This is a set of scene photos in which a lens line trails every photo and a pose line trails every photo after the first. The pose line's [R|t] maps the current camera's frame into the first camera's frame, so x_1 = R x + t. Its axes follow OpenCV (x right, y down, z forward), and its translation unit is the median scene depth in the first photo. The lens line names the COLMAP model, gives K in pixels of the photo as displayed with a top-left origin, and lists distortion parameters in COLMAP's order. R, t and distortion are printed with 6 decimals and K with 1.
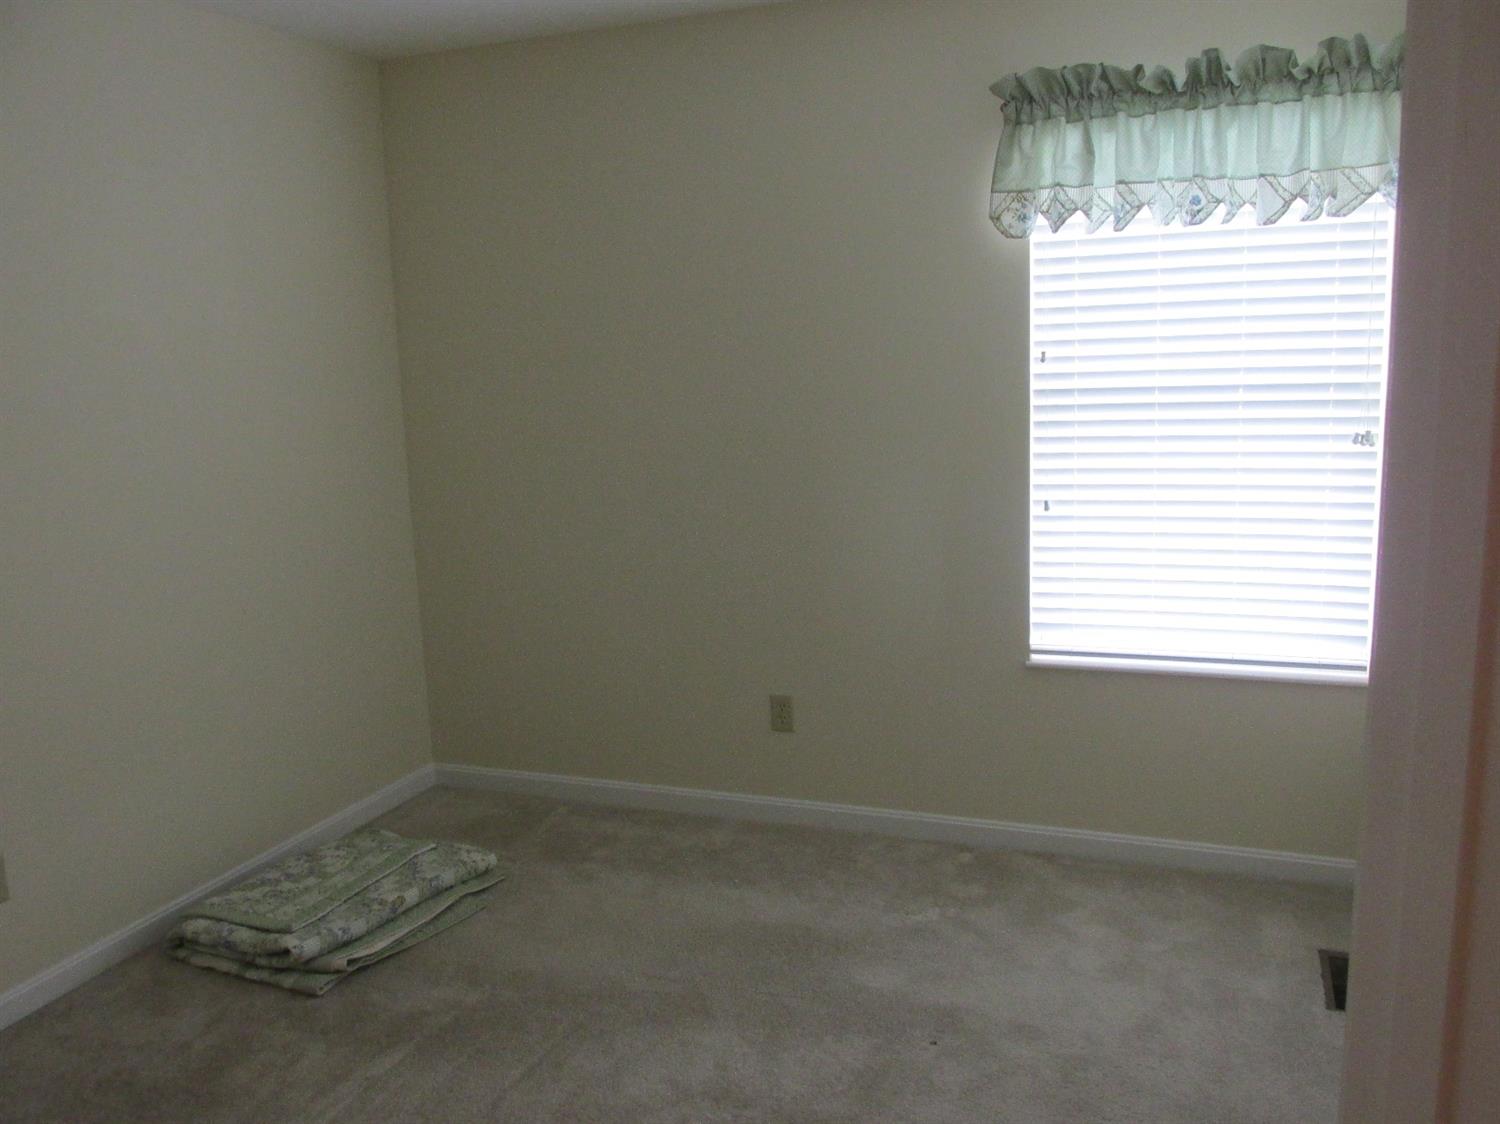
lens RADIAL K [[1262.3, 0, 750.0], [0, 1262.3, 562.0], [0, 0, 1]] dist [-0.003608, -0.003873]
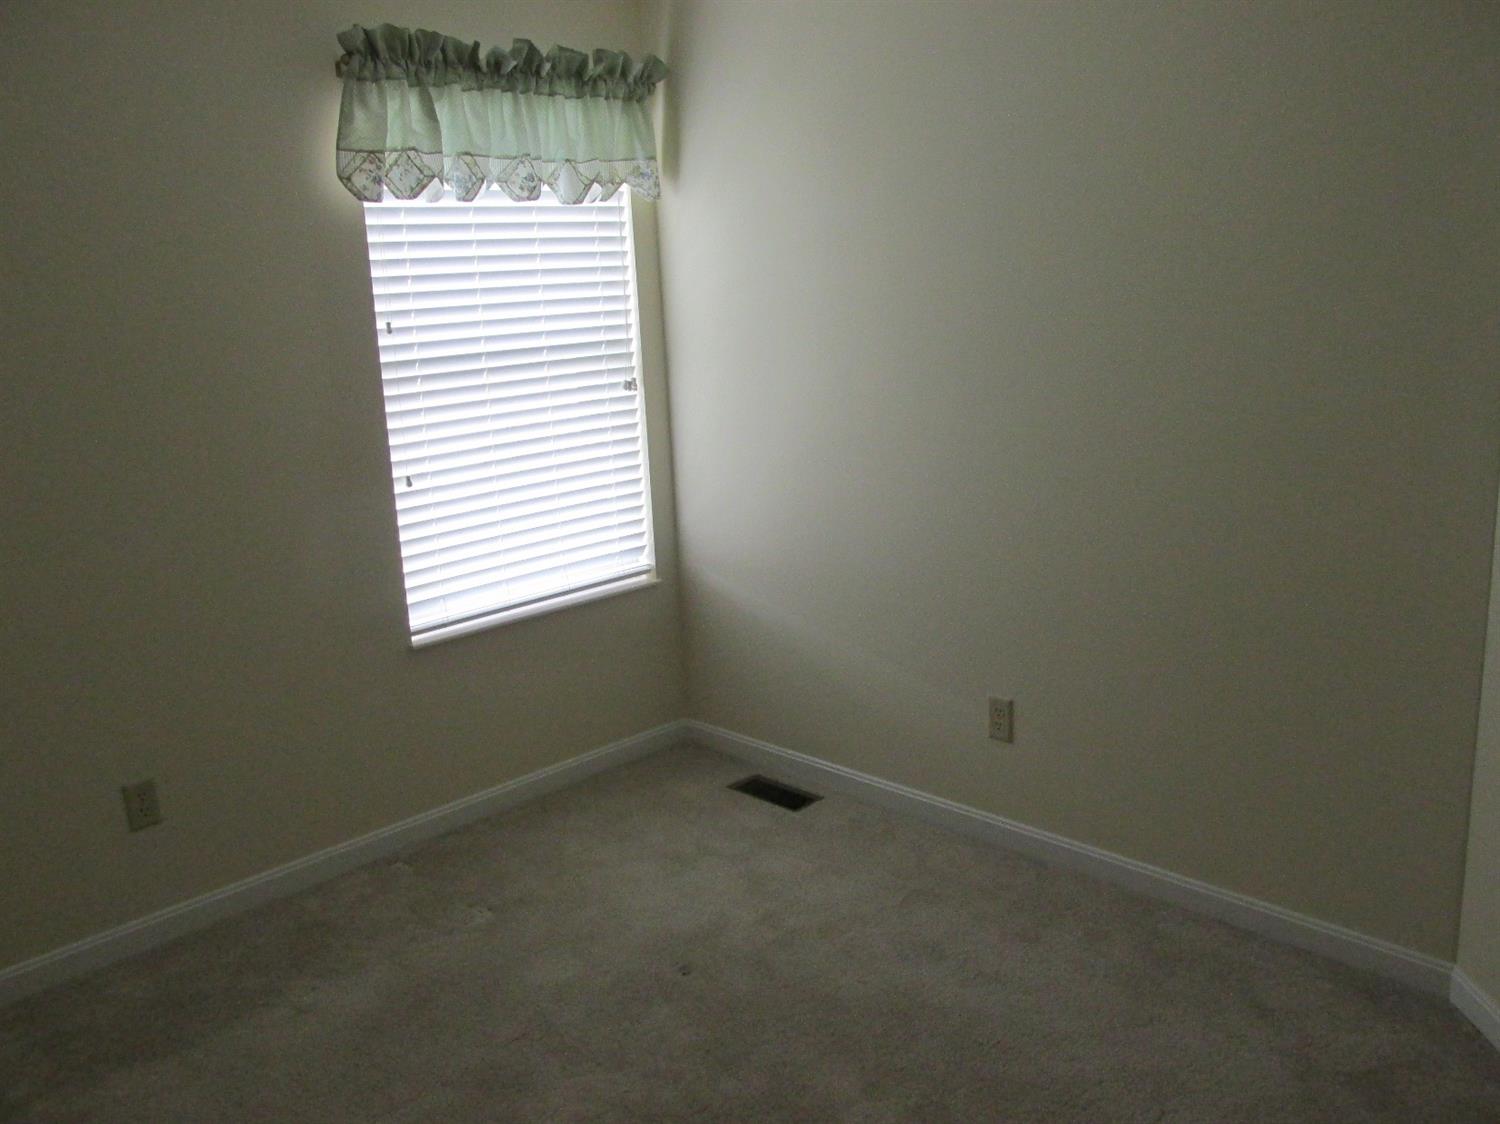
lens RADIAL K [[1262.3, 0, 750.0], [0, 1262.3, 562.0], [0, 0, 1]] dist [-0.003608, -0.003873]
pose [[0.398114, -0.191332, 0.897161, -0.584574], [0.190396, 0.973944, 0.123219, -0.057907], [-0.897360, 0.121761, 0.424169, 0.386673]]
